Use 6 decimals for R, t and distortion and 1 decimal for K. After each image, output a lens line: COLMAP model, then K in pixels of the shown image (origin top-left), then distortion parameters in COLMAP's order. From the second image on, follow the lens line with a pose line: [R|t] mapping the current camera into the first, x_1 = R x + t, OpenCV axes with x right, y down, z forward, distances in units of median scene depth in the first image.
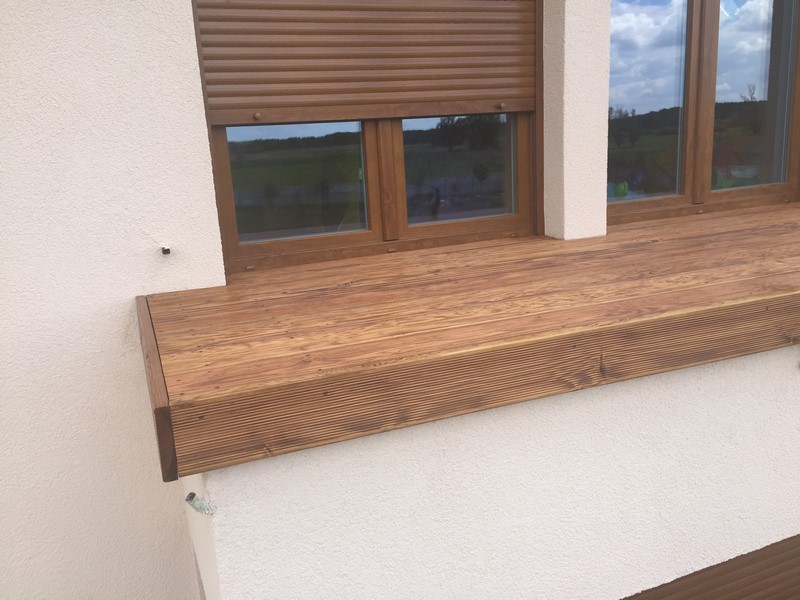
lens RADIAL K [[686.1, 0, 407.2], [0, 686.1, 300.4], [0, 0, 1]] dist [0.089825, -0.110013]
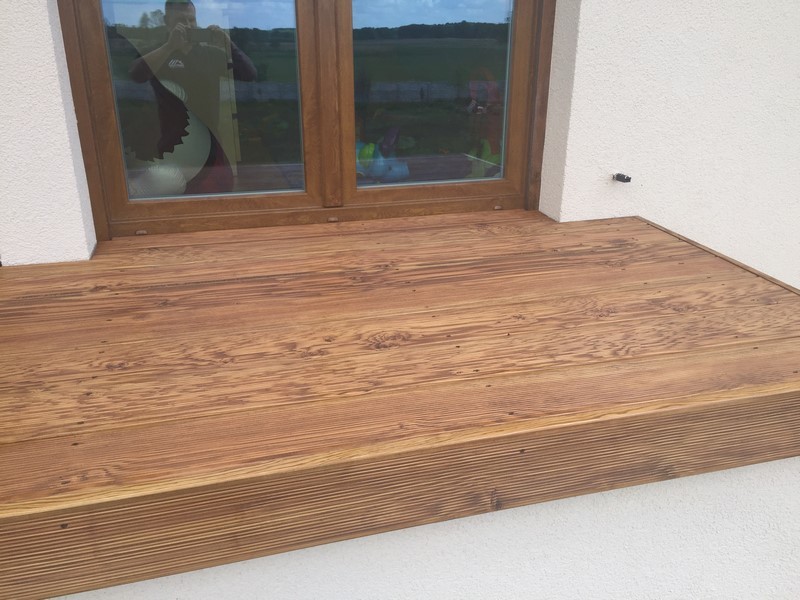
lens RADIAL K [[686.1, 0, 393.6], [0, 686.1, 297.2], [0, 0, 1]] dist [0.089825, -0.110013]
pose [[0.992108, 0.095724, -0.080979, 0.793275], [-0.084046, 0.986995, 0.137027, -0.219205], [0.093043, -0.129140, 0.987252, 0.505537]]
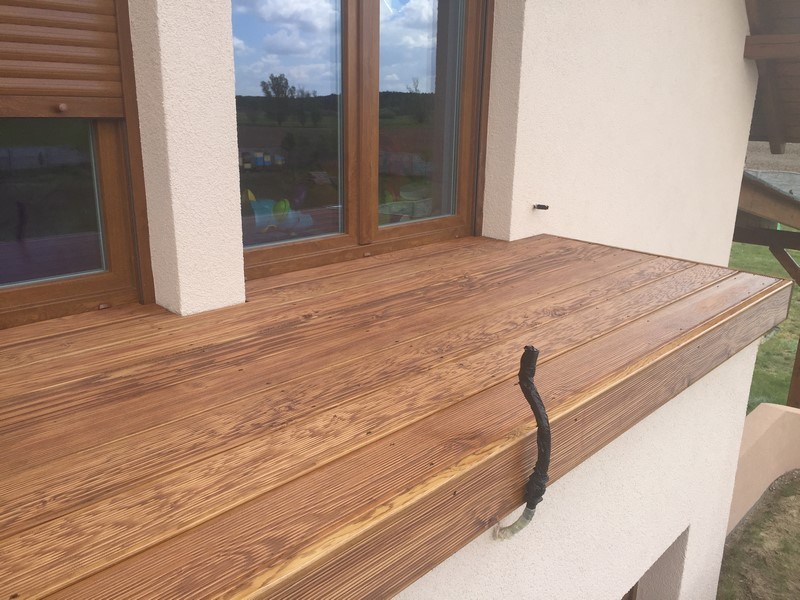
lens RADIAL K [[686.1, 0, 407.7], [0, 686.1, 295.7], [0, 0, 1]] dist [0.089825, -0.110013]
pose [[0.904794, -0.039928, 0.423973, 0.177676], [0.028127, 0.999024, 0.034059, -0.154077], [-0.424919, -0.018891, 0.905034, 0.367934]]
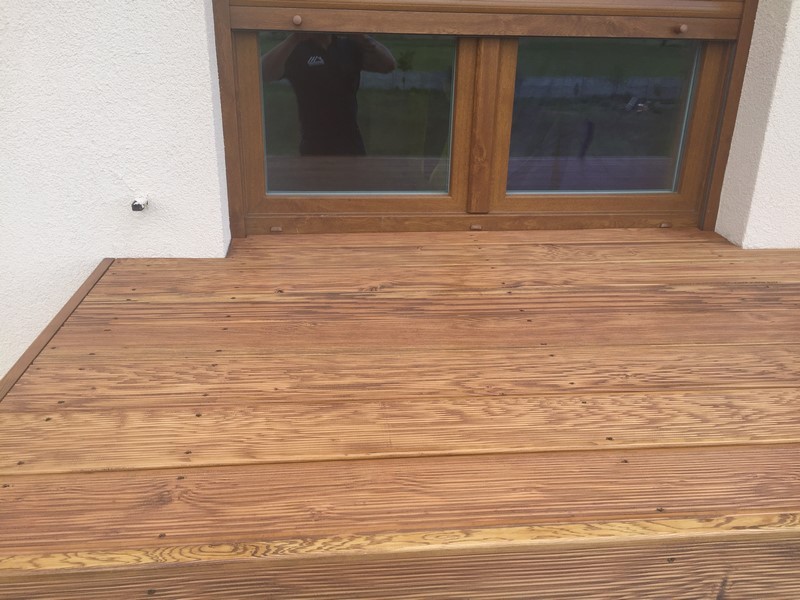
lens RADIAL K [[686.1, 0, 399.9], [0, 686.1, 300.6], [0, 0, 1]] dist [0.089825, -0.110013]
pose [[0.957298, 0.178569, -0.227361, 0.094623], [-0.142005, 0.975467, 0.168223, -0.129813], [0.251822, -0.128753, 0.959171, 0.338577]]
